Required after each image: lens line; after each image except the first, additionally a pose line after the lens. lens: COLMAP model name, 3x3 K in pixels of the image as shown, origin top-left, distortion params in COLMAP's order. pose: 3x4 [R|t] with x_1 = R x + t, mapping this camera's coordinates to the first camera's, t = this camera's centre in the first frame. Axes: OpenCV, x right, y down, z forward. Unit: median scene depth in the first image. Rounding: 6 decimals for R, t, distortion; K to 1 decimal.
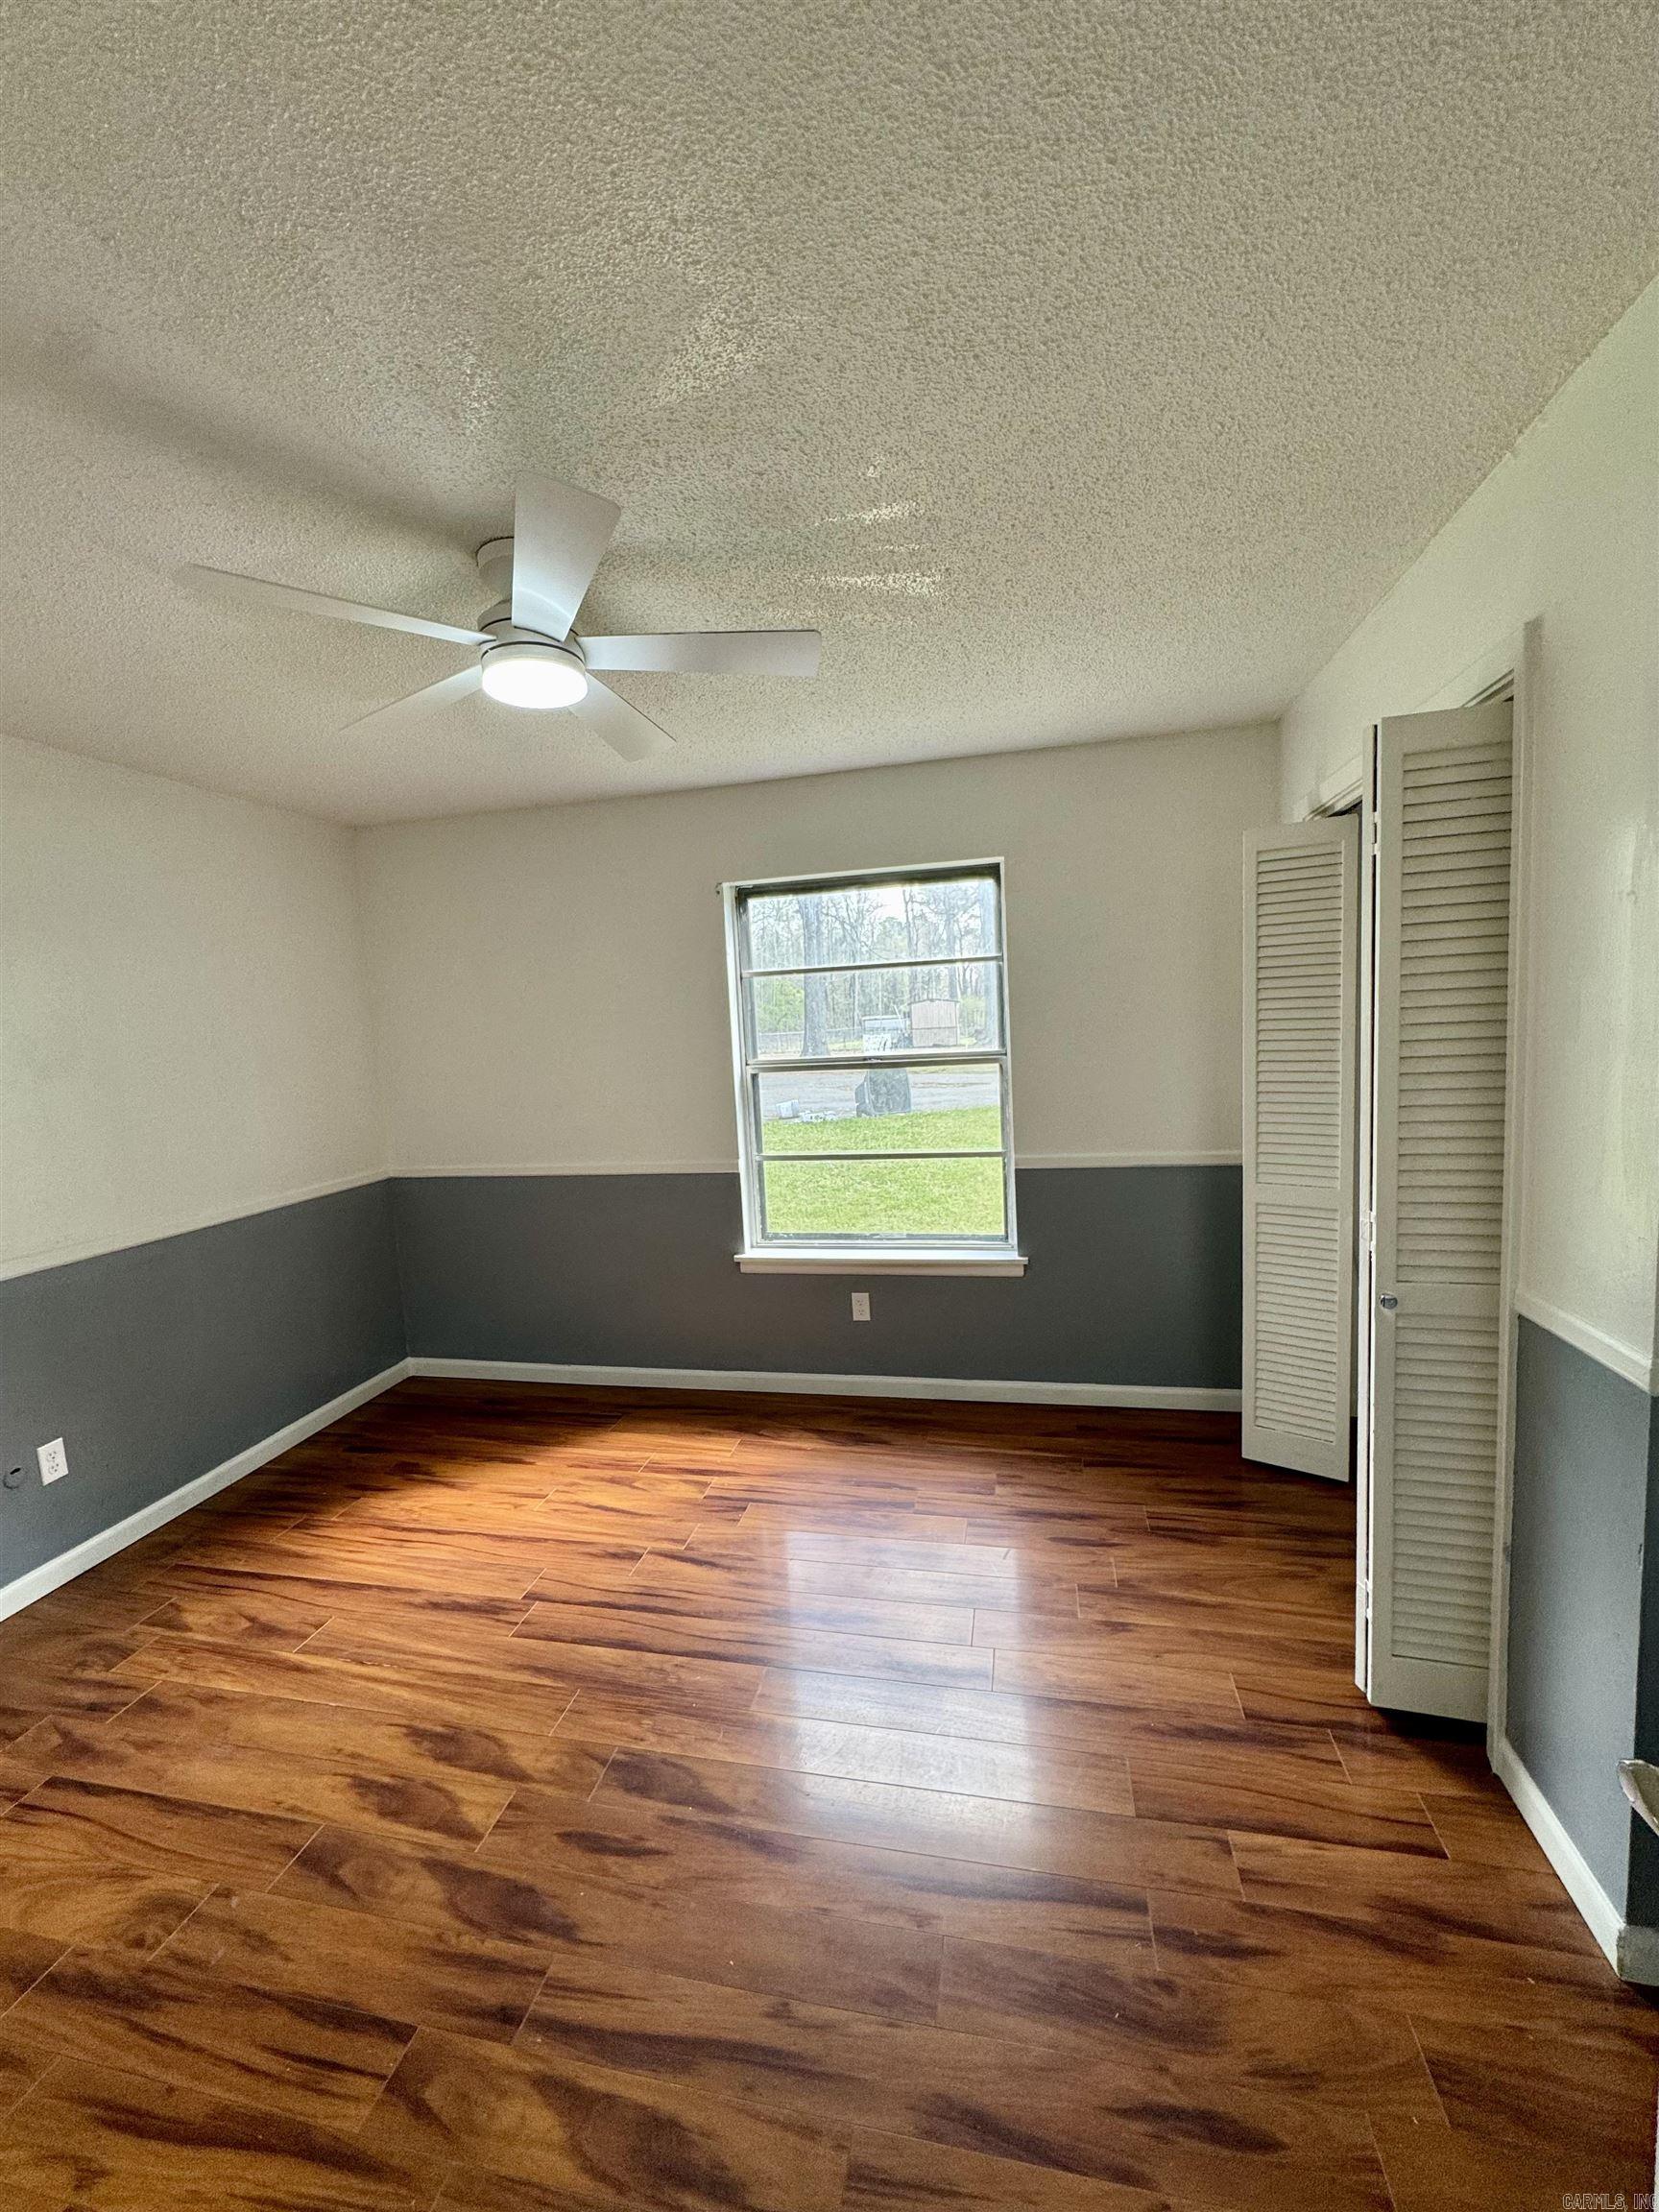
lens RADIAL K [[876.6, 0, 829.5], [0, 876.6, 1106.0], [0, 0, 1]] dist [-0.004292, 0.000105]
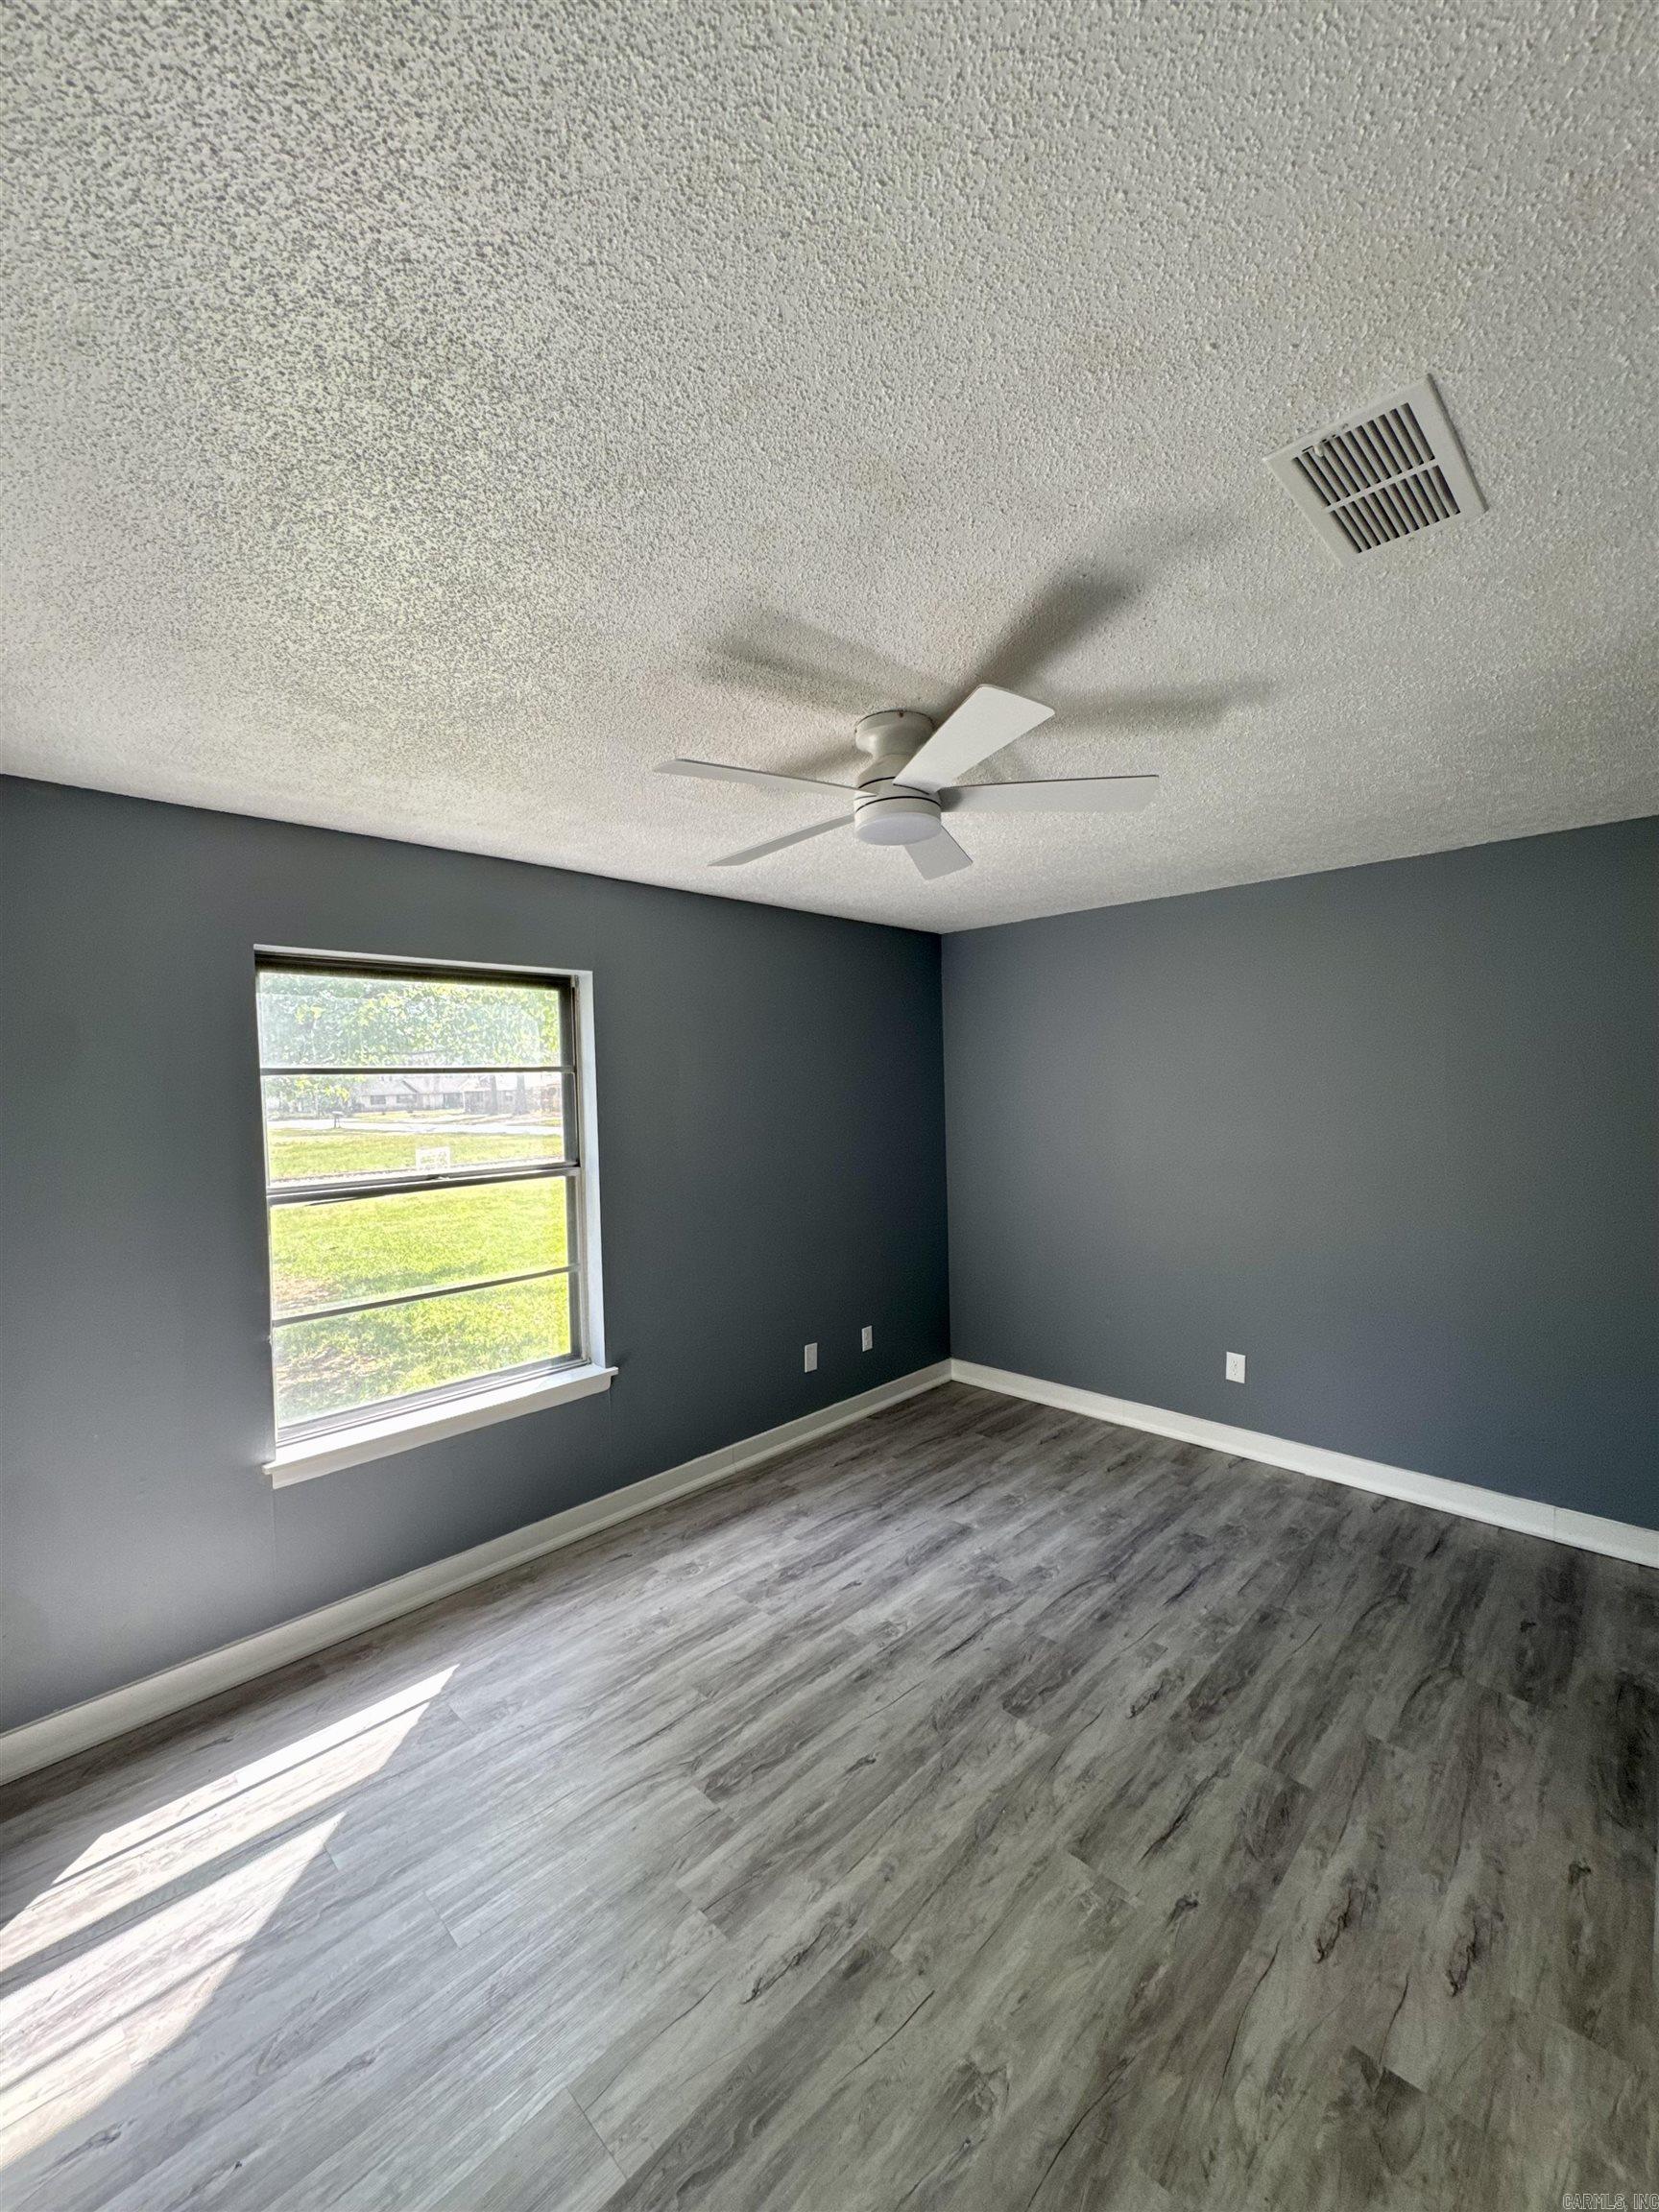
lens RADIAL K [[876.6, 0, 829.5], [0, 876.6, 1106.0], [0, 0, 1]] dist [-0.004292, 0.000105]
pose [[0.534152, 0.019843, 0.845155, -0.681641], [0.083665, 0.993576, -0.076206, -0.037228], [-0.841238, 0.111416, 0.529061, 0.324758]]
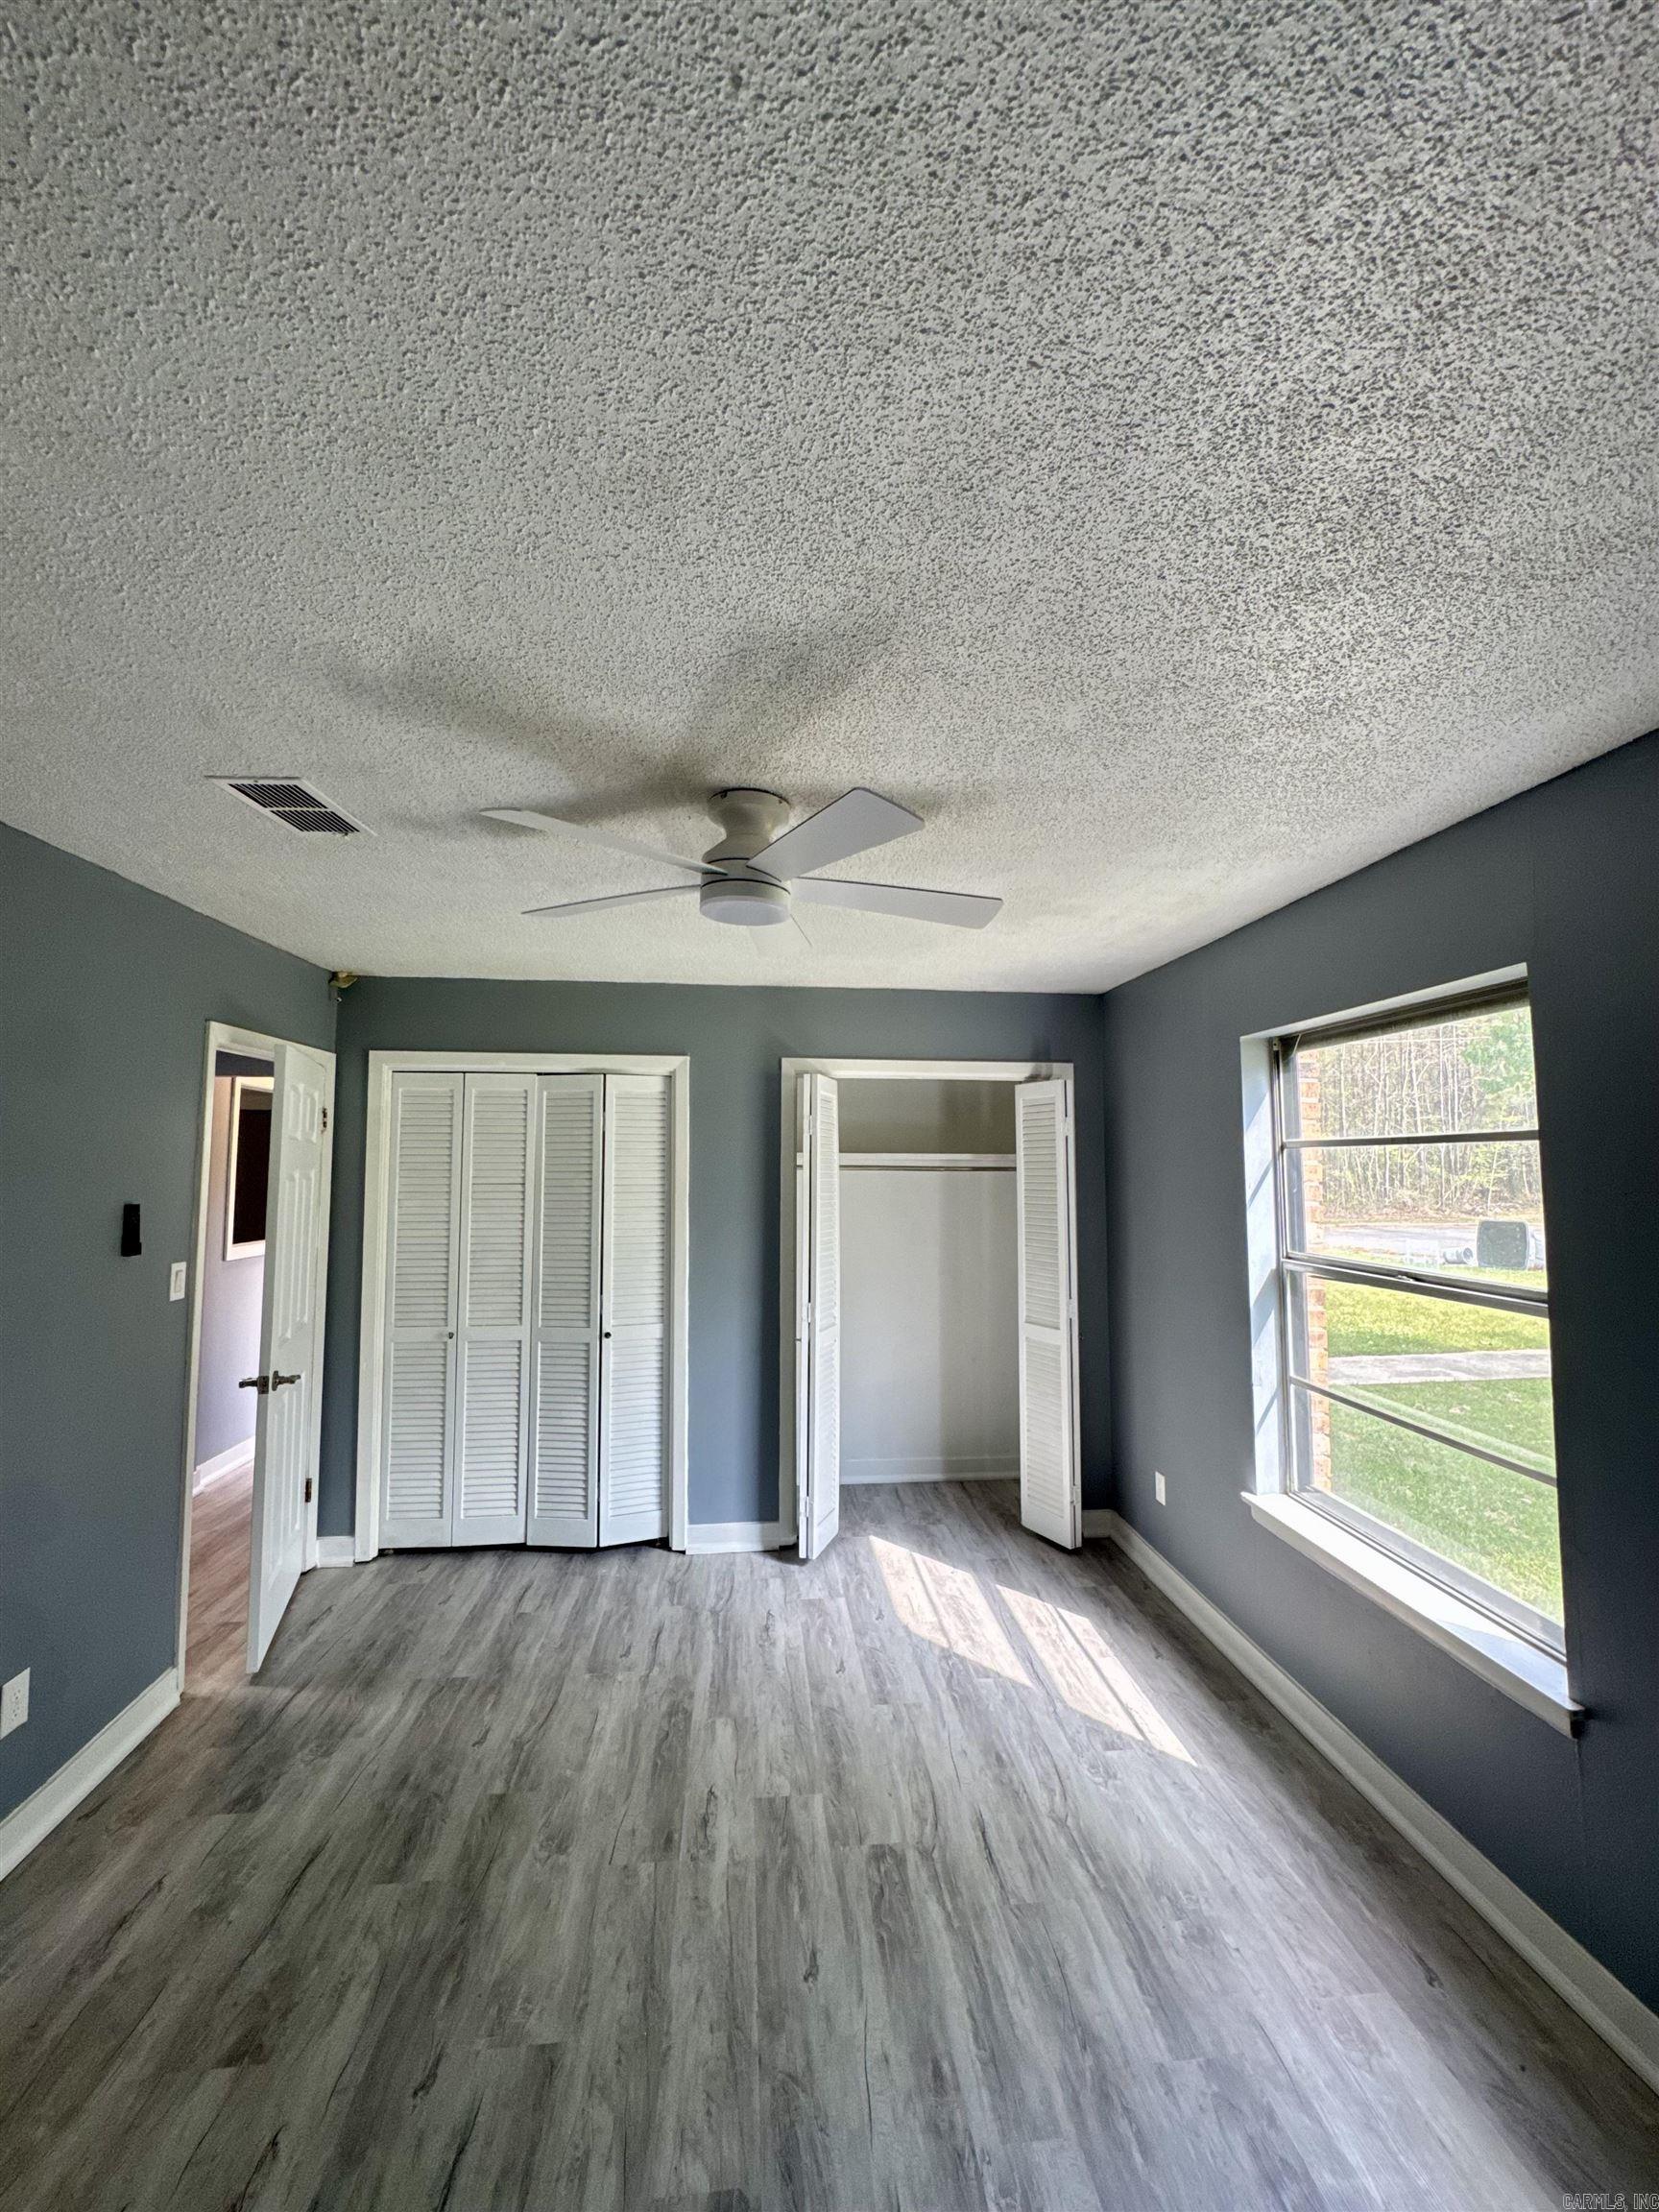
lens RADIAL K [[876.6, 0, 829.5], [0, 876.6, 1106.0], [0, 0, 1]] dist [-0.004292, 0.000105]
pose [[0.308639, -0.013184, -0.951088, 0.806261], [-0.107893, 0.992965, -0.048777, -0.149589], [0.945040, 0.117670, 0.305046, 0.528877]]
